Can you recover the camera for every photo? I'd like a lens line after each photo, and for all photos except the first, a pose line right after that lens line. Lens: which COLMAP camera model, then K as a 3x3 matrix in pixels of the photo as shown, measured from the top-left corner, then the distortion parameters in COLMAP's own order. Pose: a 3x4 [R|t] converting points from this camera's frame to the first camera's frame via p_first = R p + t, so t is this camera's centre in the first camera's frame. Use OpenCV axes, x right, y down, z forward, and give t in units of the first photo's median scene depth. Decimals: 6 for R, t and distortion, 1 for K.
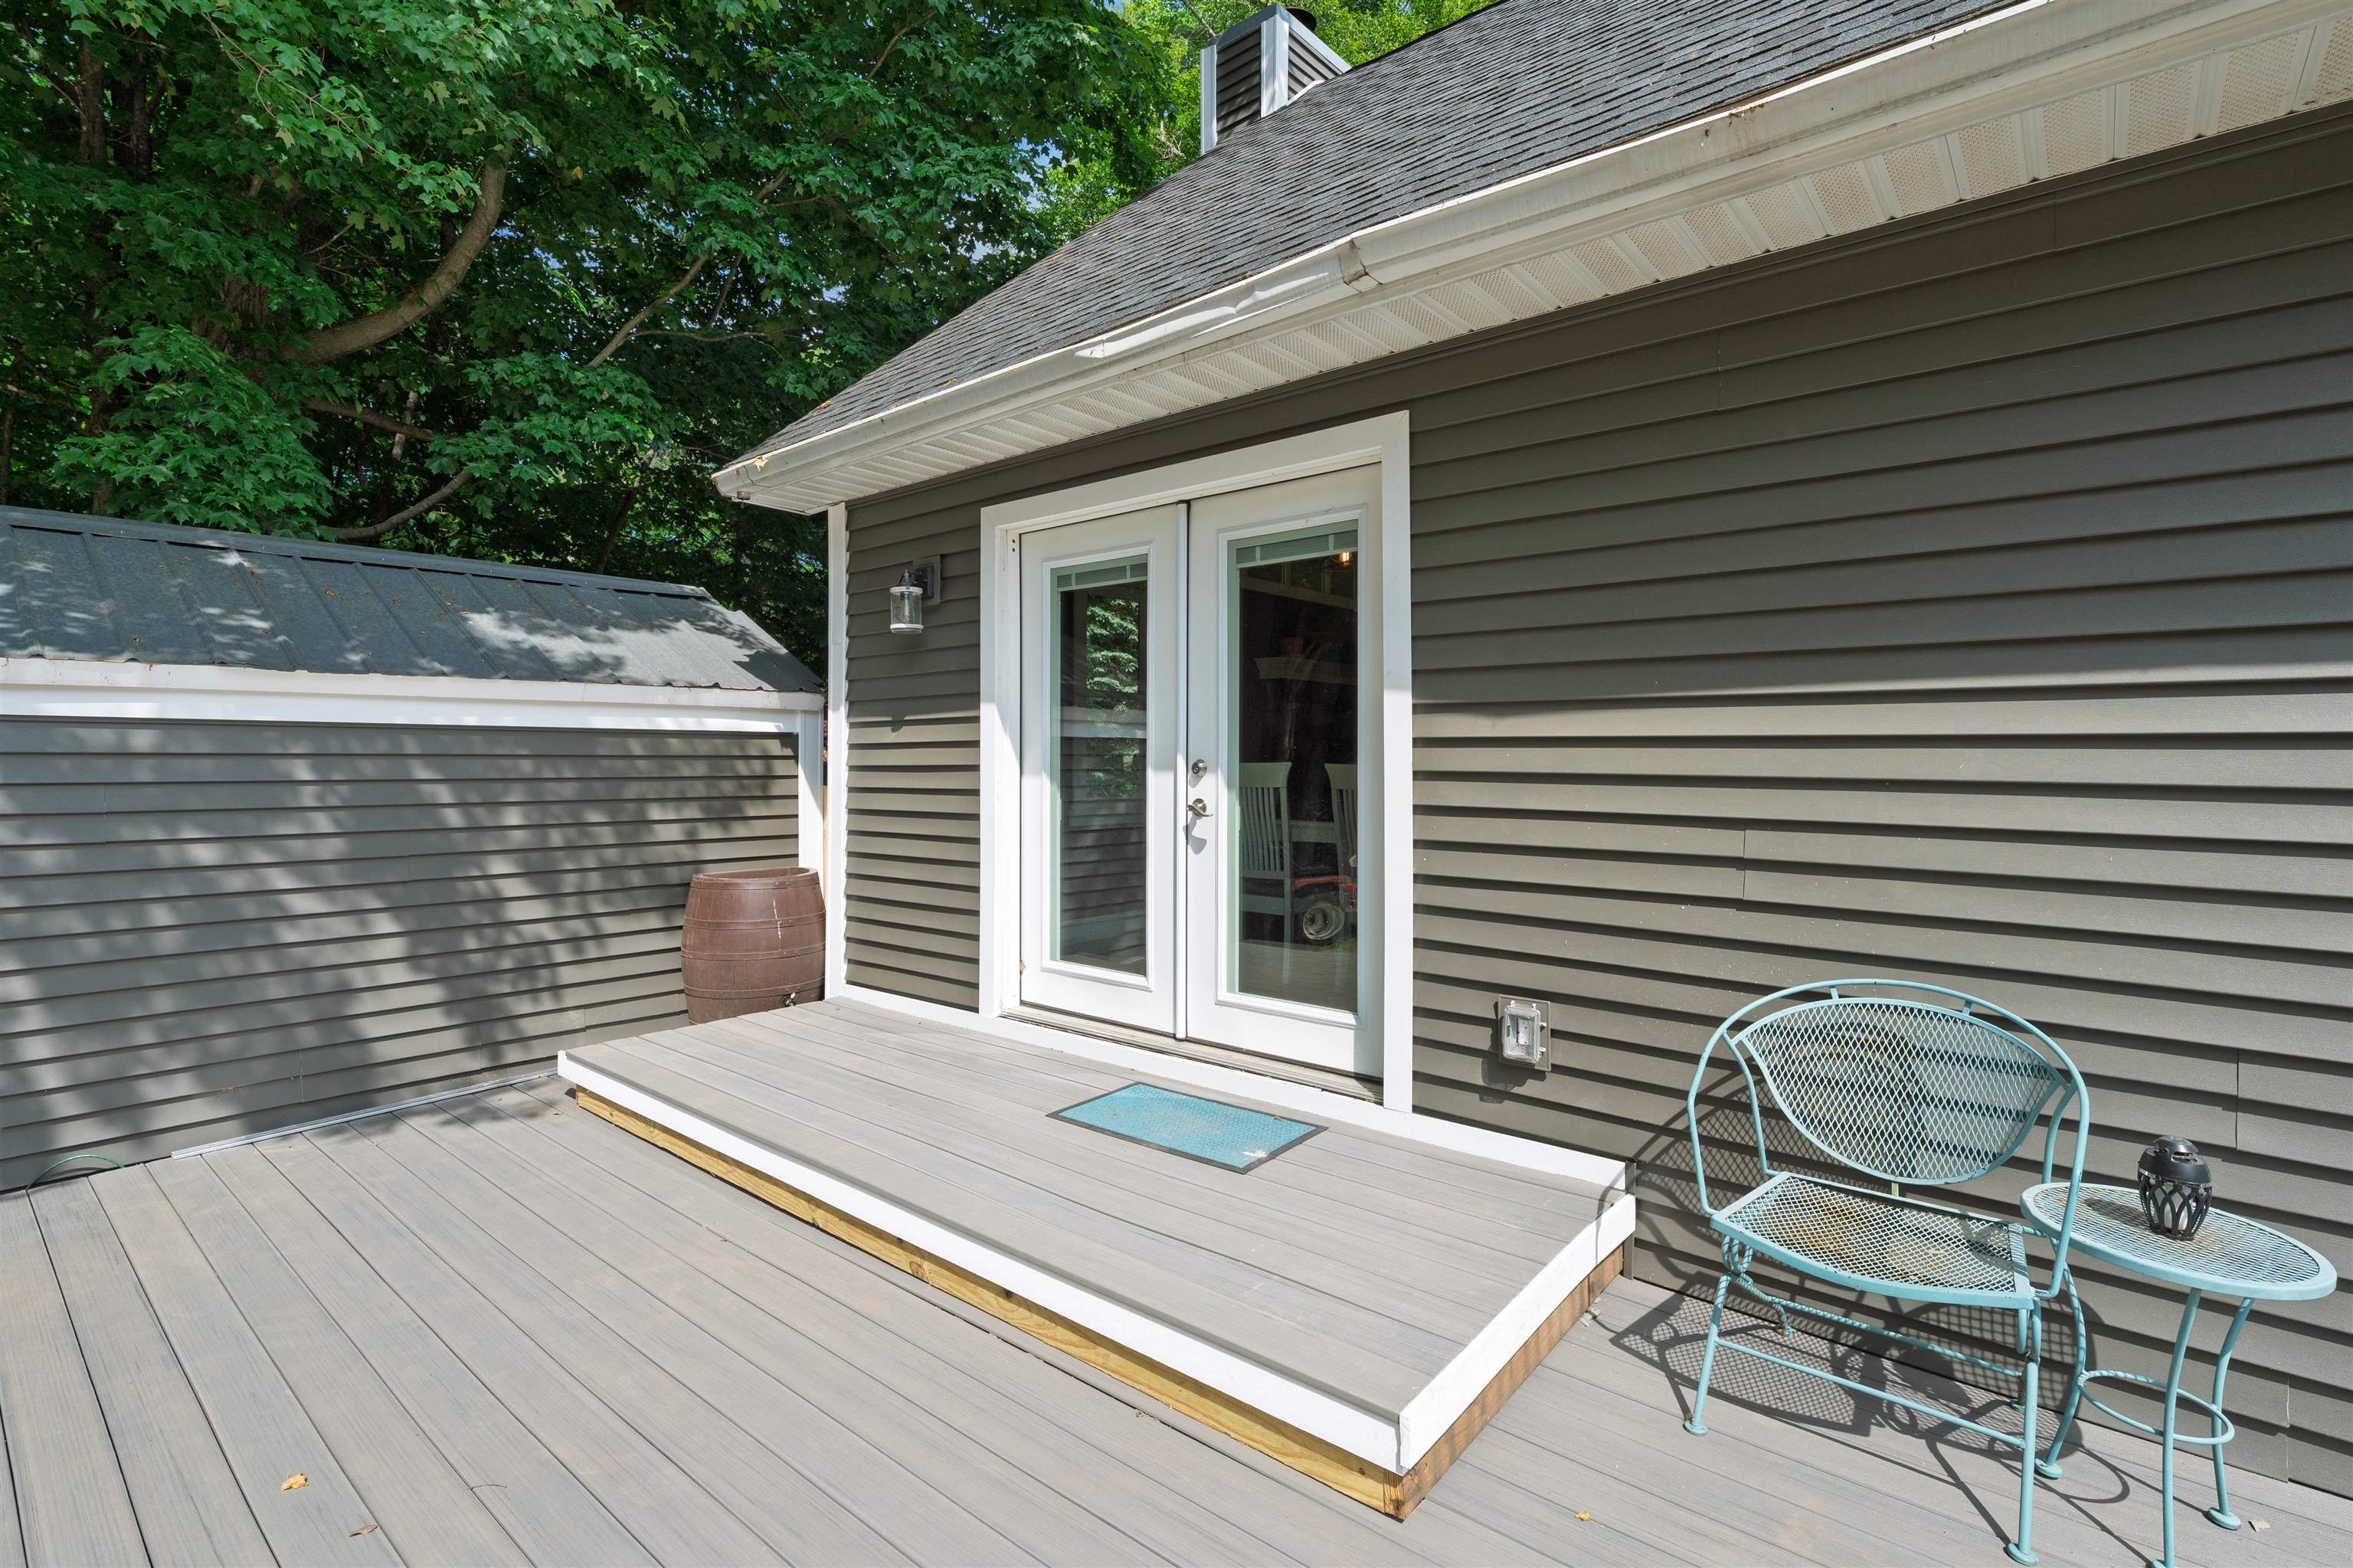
lens RADIAL K [[1076.5, 0, 1170.0], [0, 1076.5, 757.2], [0, 0, 1]] dist [-0.001615, -0.000303]
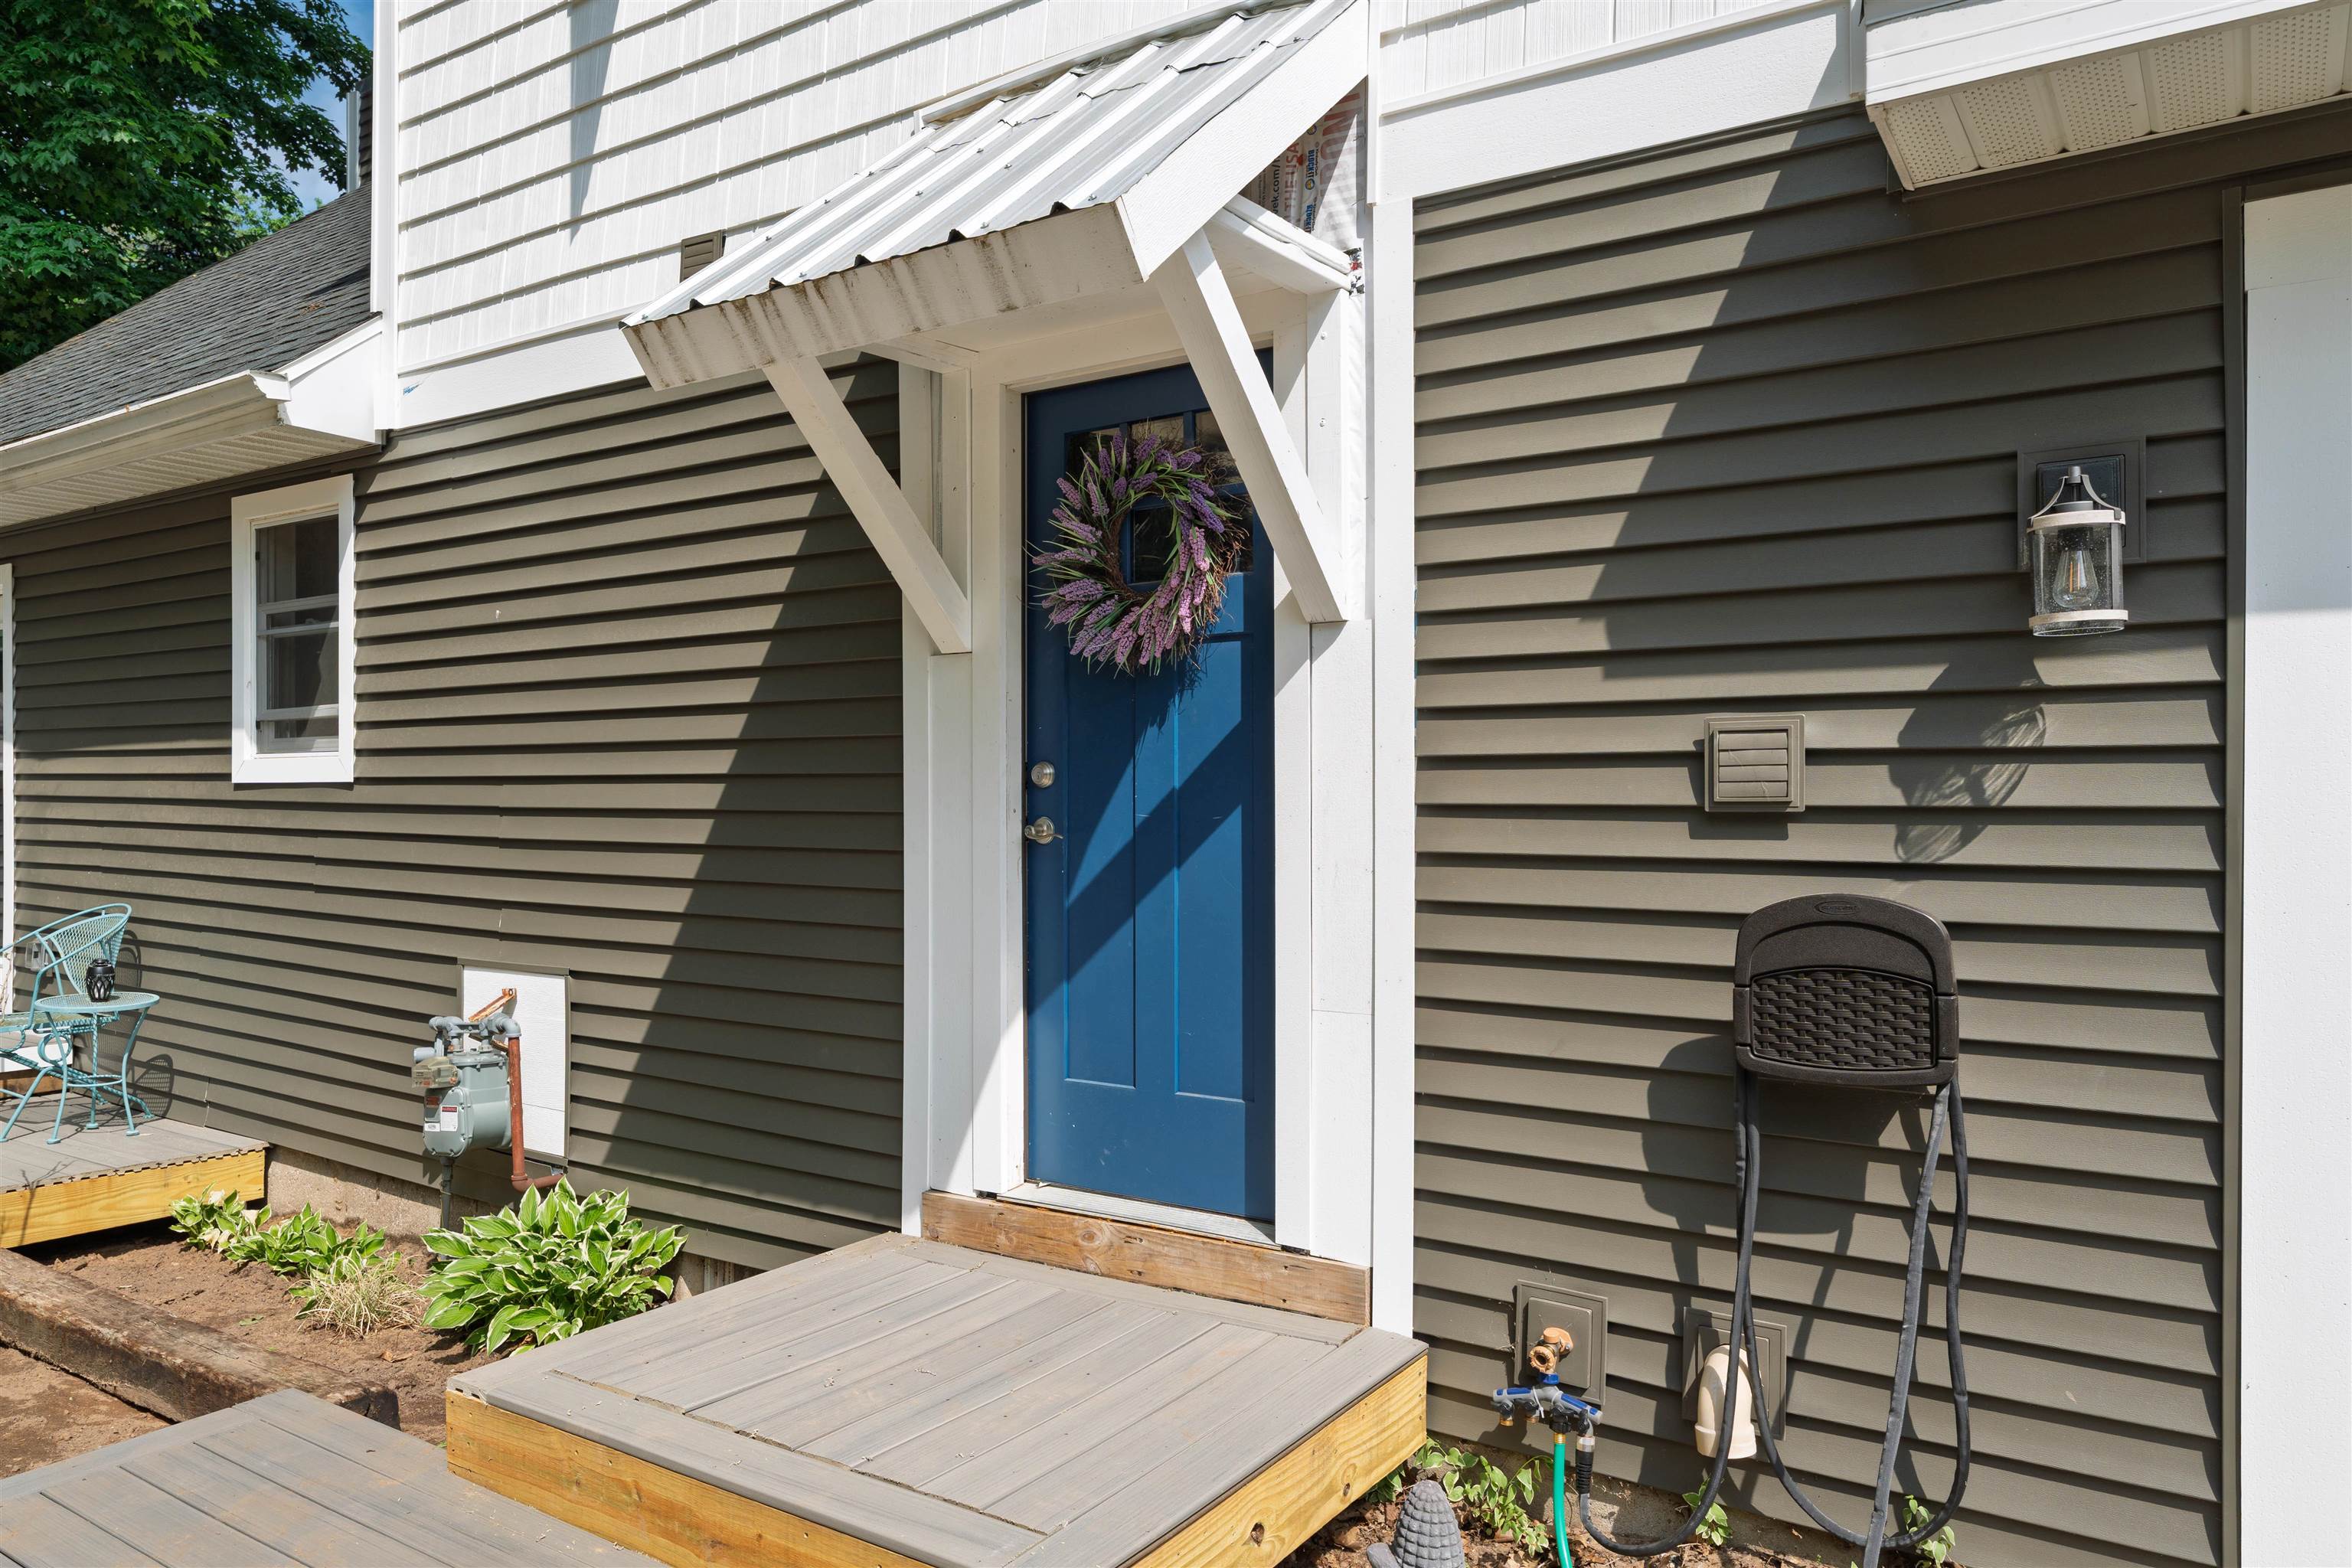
lens RADIAL K [[1567.5, 0, 1167.7], [0, 1567.5, 812.0], [0, 0, 1]] dist [0.003804, 0.000311]
pose [[0.993708, 0.005947, 0.111841, 1.313640], [-0.006081, 0.999981, 0.000857, 0.019931], [-0.111834, -0.001532, 0.993726, -1.163034]]
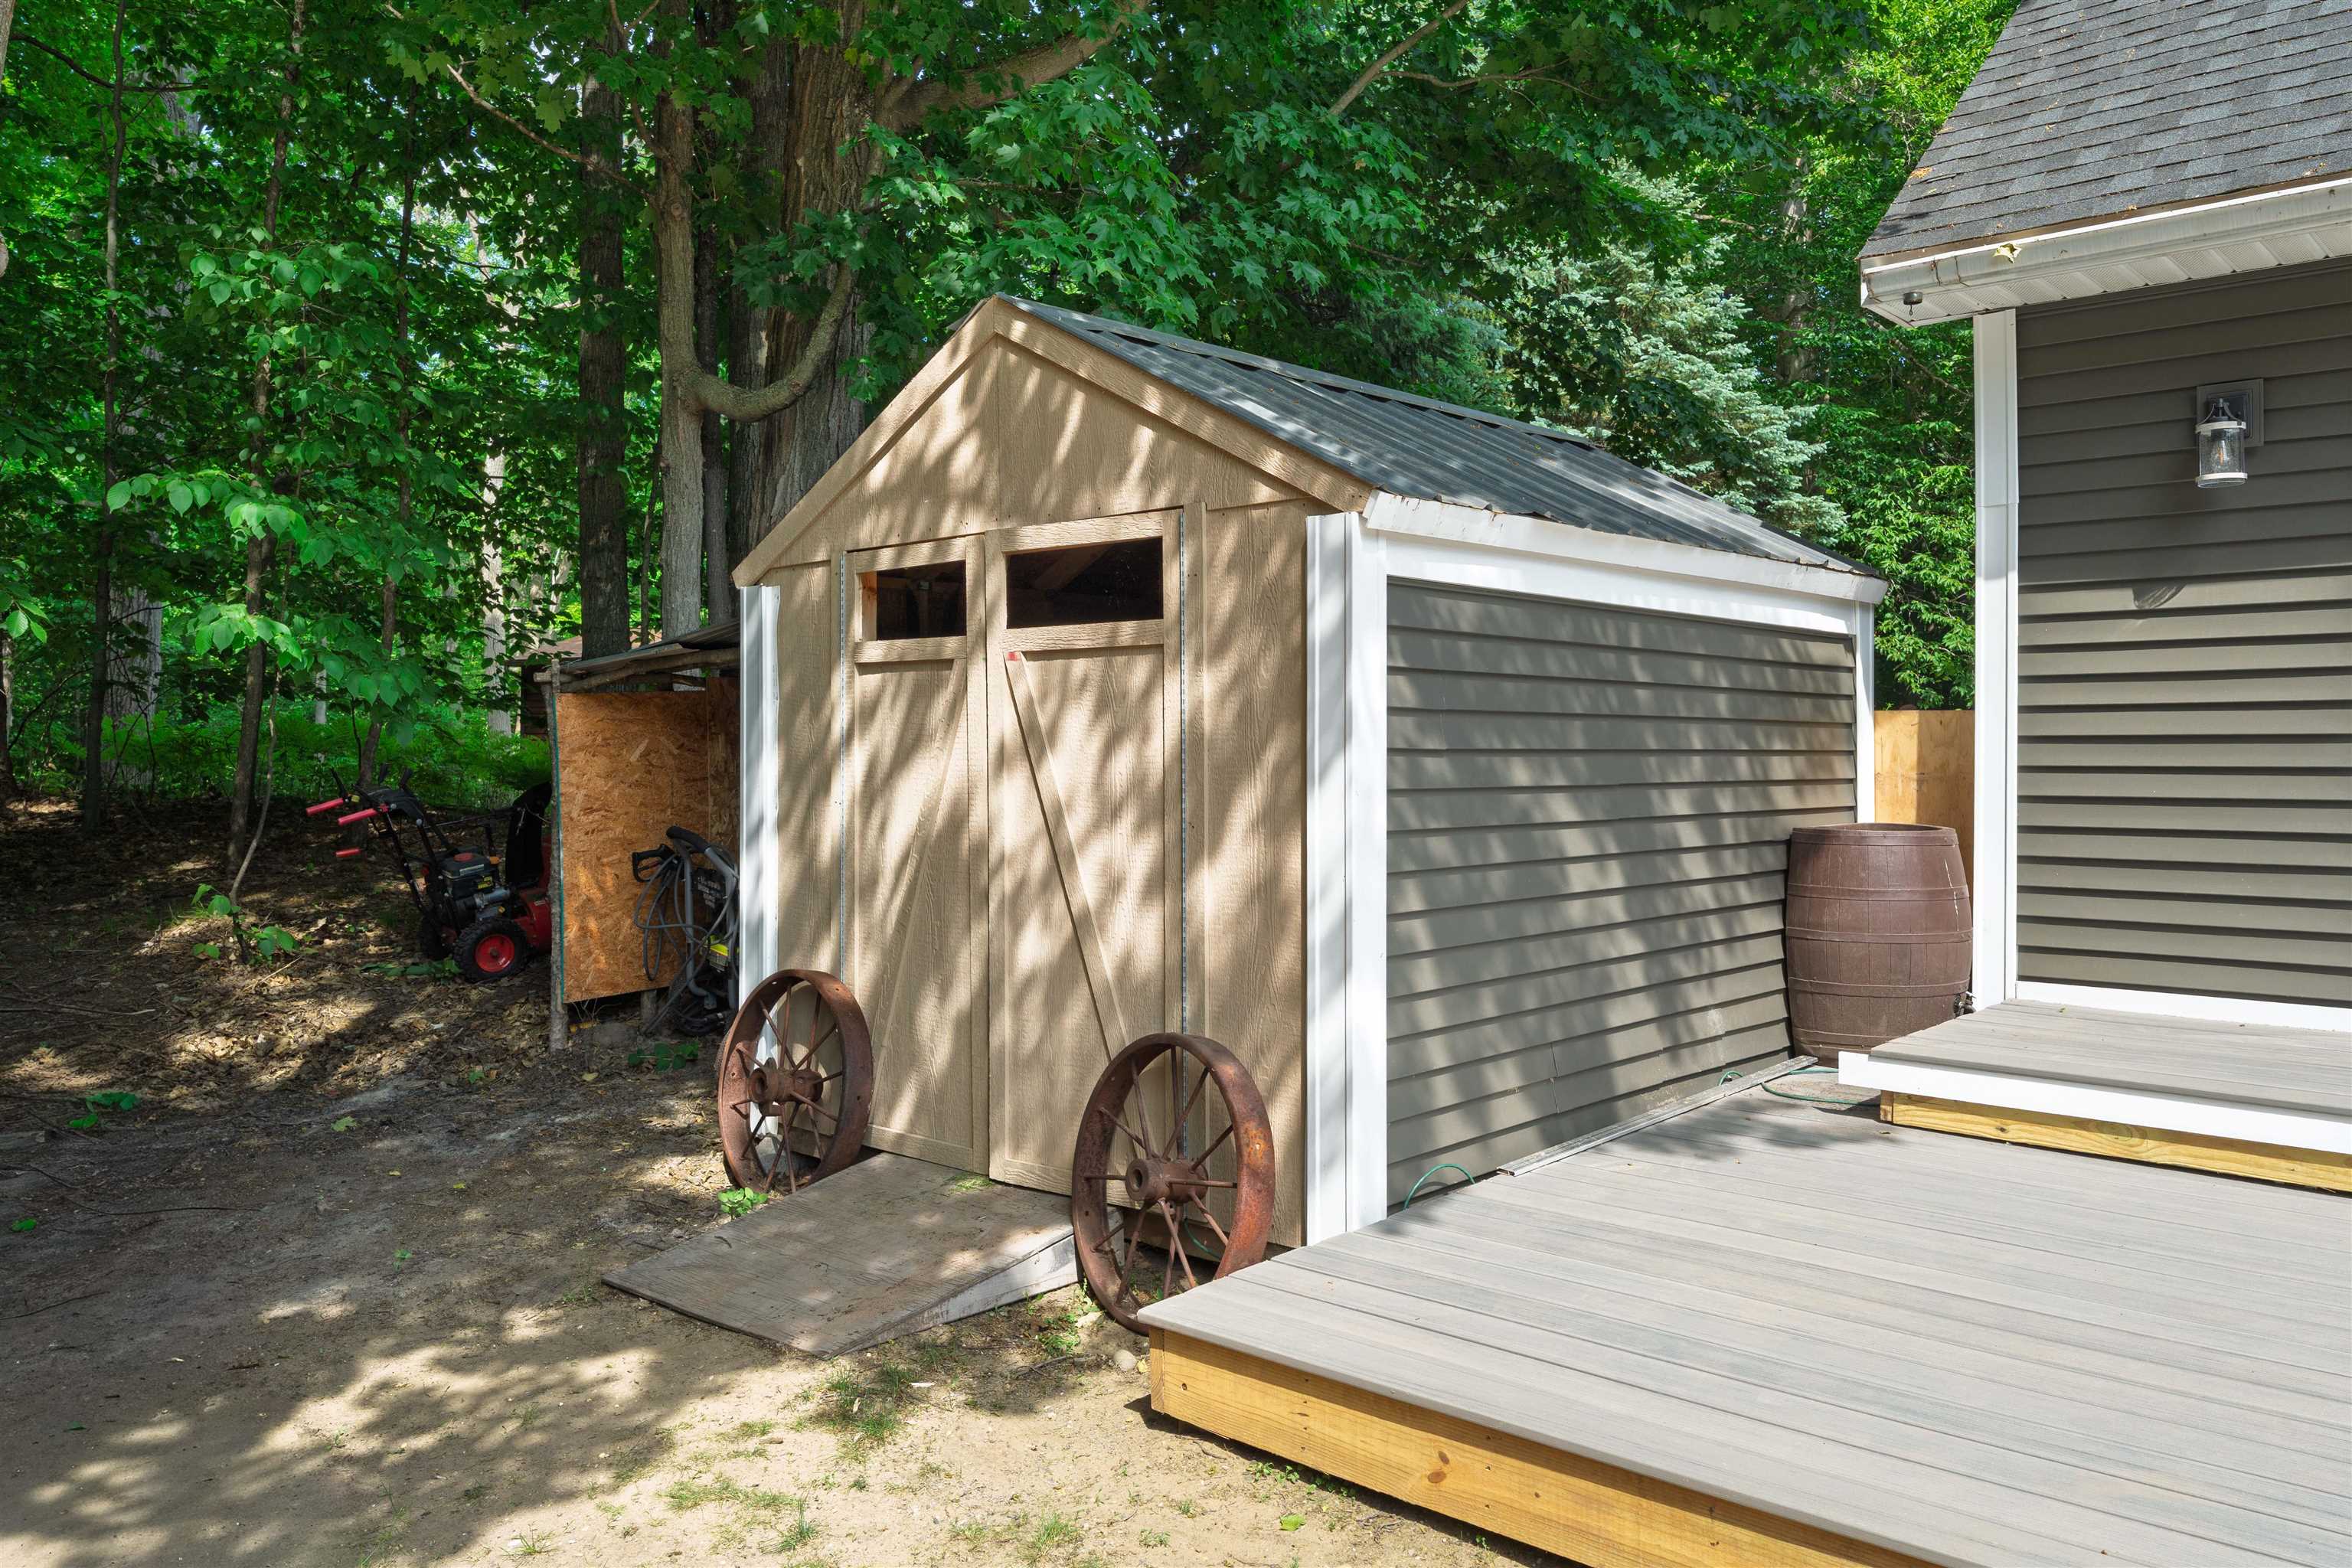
lens RADIAL K [[1706.6, 0, 1176.1], [0, 1706.6, 750.6], [0, 0, 1]] dist [-0.006082, -0.000614]
pose [[0.999261, 0.002492, -0.038357, -1.050826], [-0.002443, 0.999996, 0.001318, 0.072380], [0.038360, -0.001224, 0.999263, -0.195936]]
